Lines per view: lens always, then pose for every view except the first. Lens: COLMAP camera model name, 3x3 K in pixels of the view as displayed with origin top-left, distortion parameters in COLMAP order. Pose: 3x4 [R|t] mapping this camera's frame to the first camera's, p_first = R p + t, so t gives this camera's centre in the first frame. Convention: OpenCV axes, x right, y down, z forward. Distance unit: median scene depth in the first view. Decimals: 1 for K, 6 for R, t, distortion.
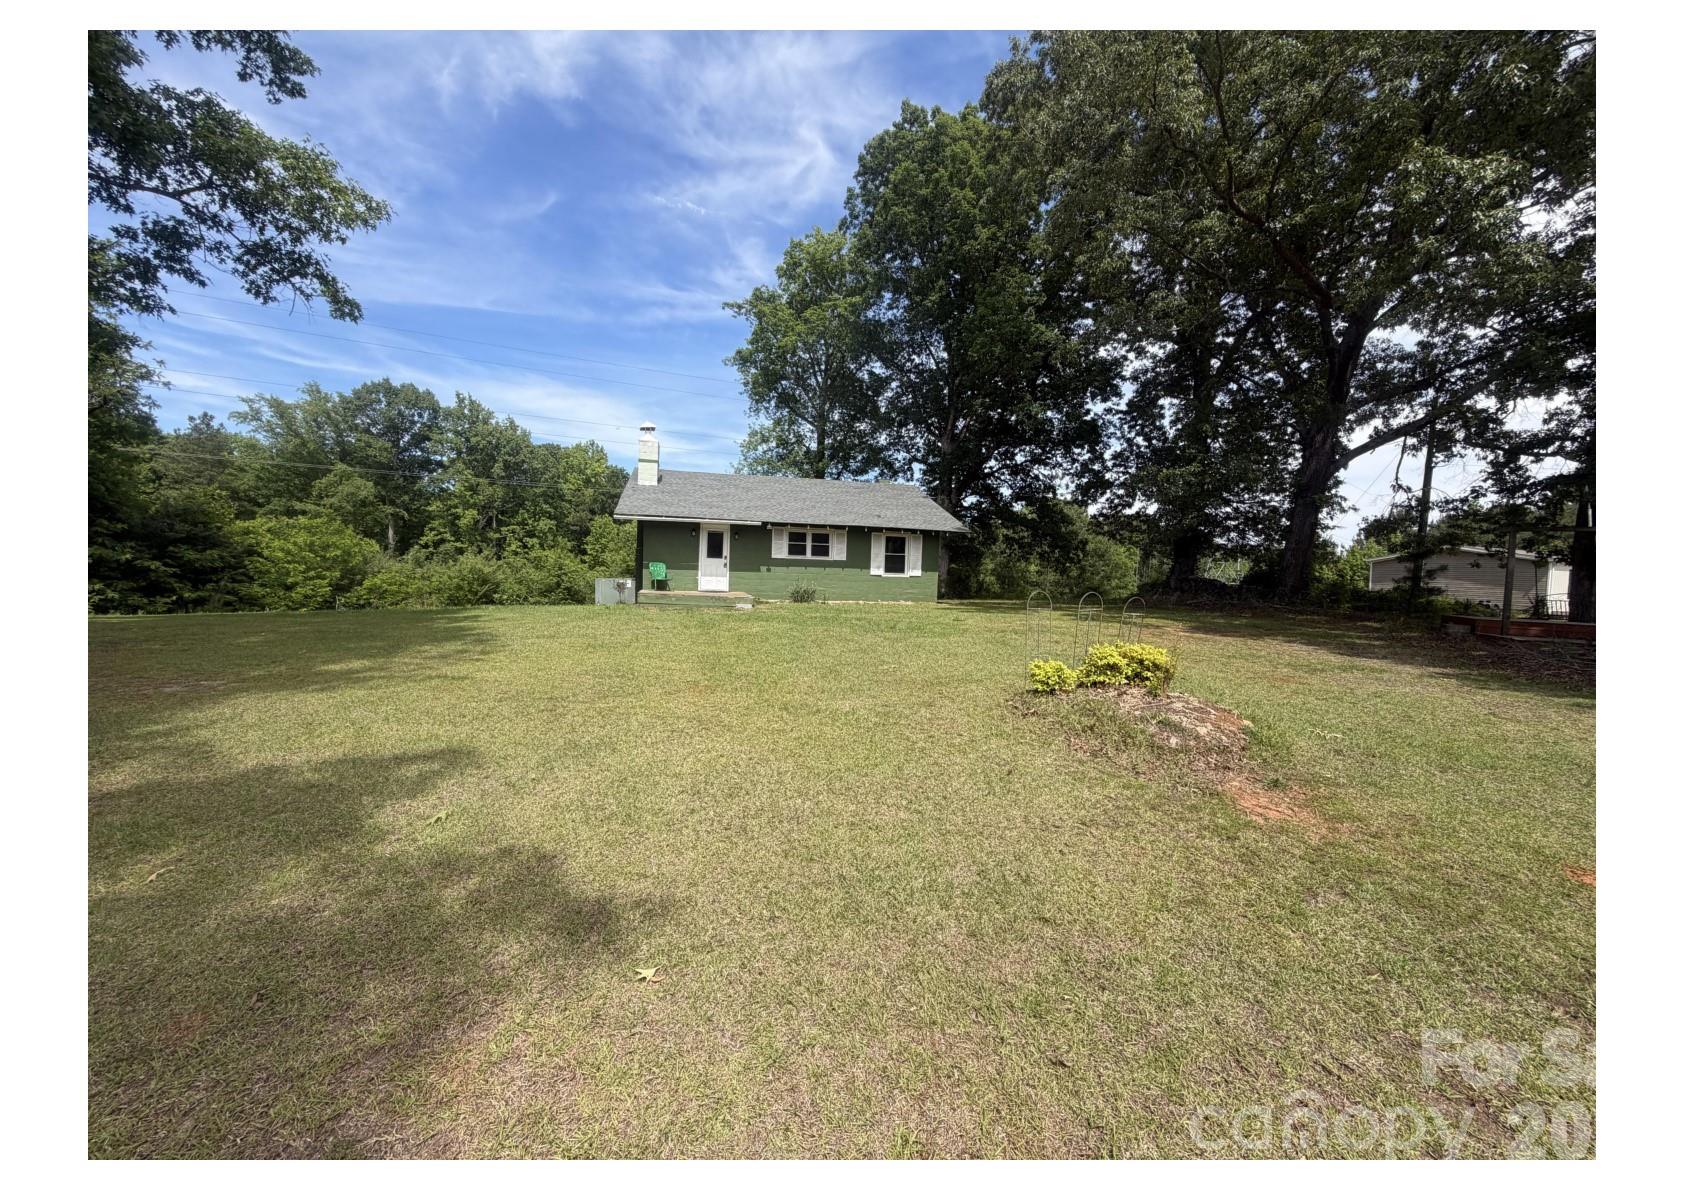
lens RADIAL K [[599.9, 0, 839.1], [0, 599.9, 594.0], [0, 0, 1]] dist [0.000675, 0.000004]
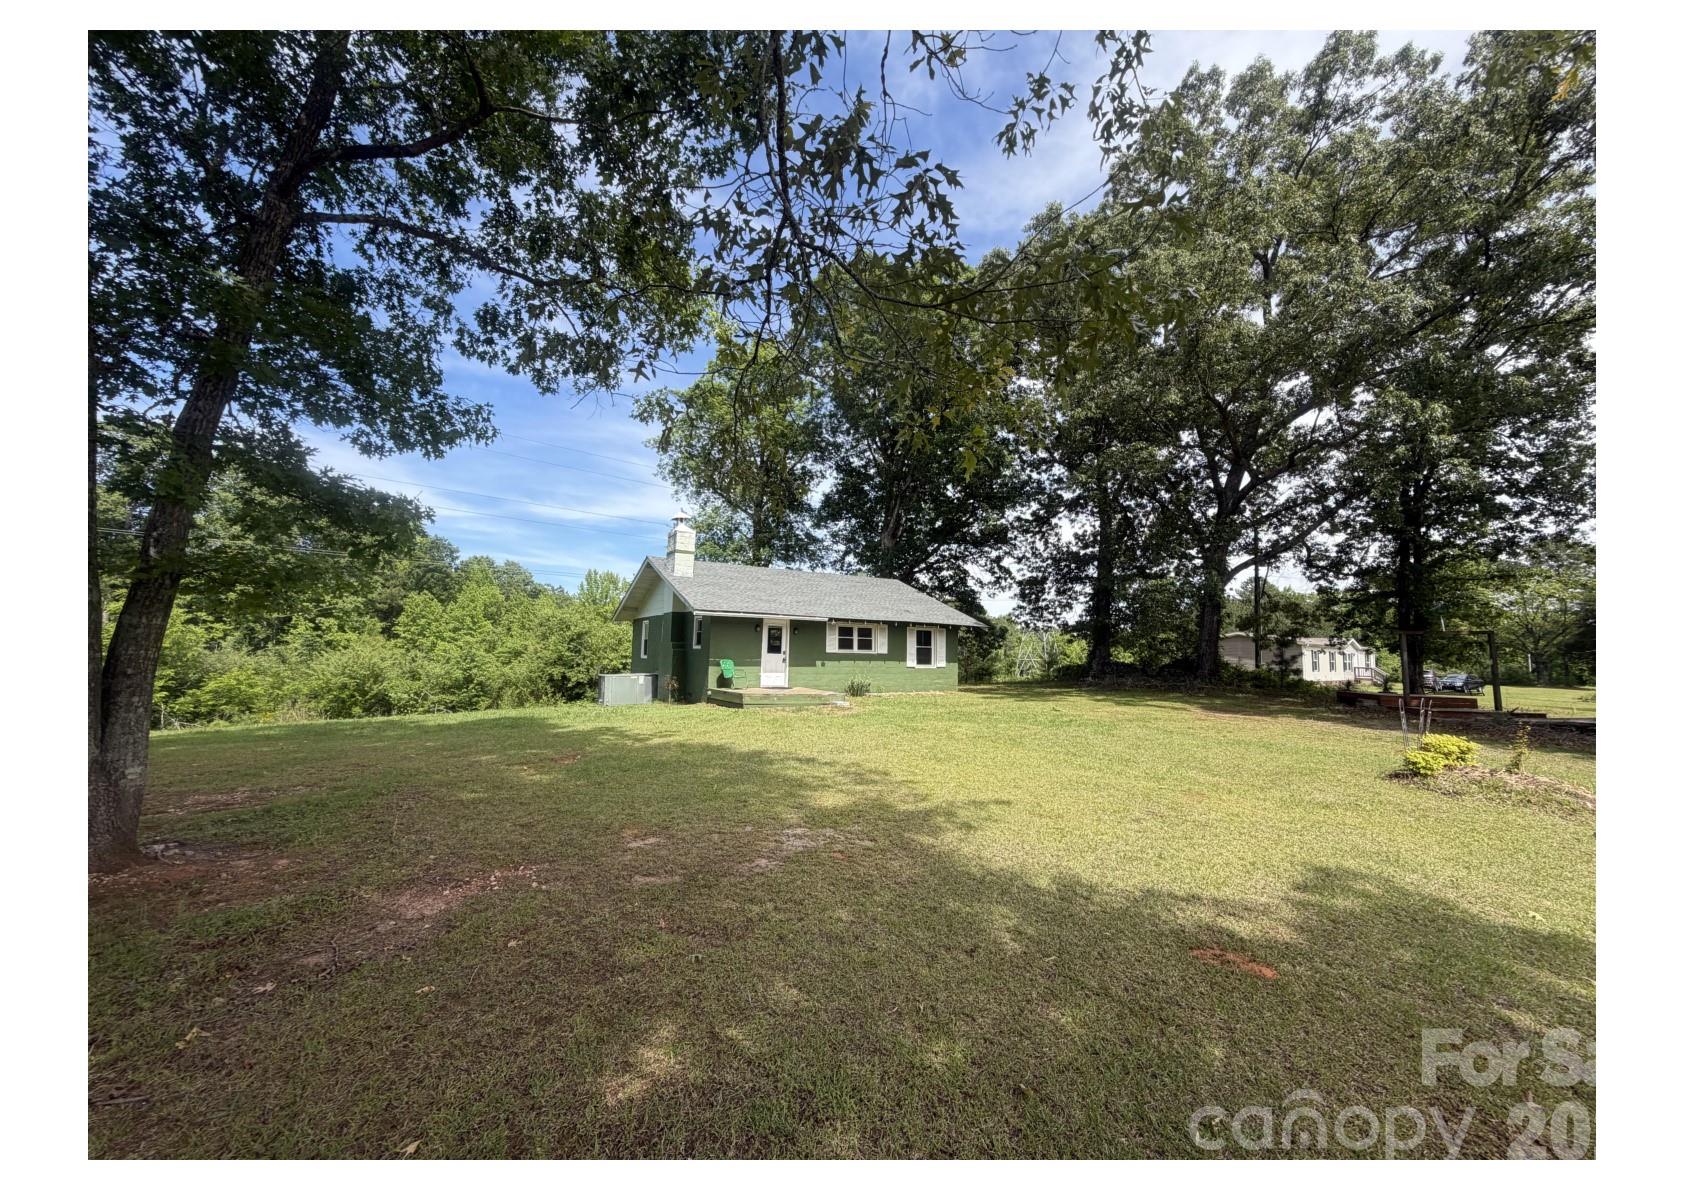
lens RADIAL K [[599.9, 0, 839.1], [0, 599.9, 594.0], [0, 0, 1]] dist [0.000675, 0.000004]
pose [[0.949348, 0.018241, 0.313696, -0.207532], [0.022218, 0.991918, -0.124920, -0.015574], [-0.313439, 0.125562, 0.941270, 0.011156]]
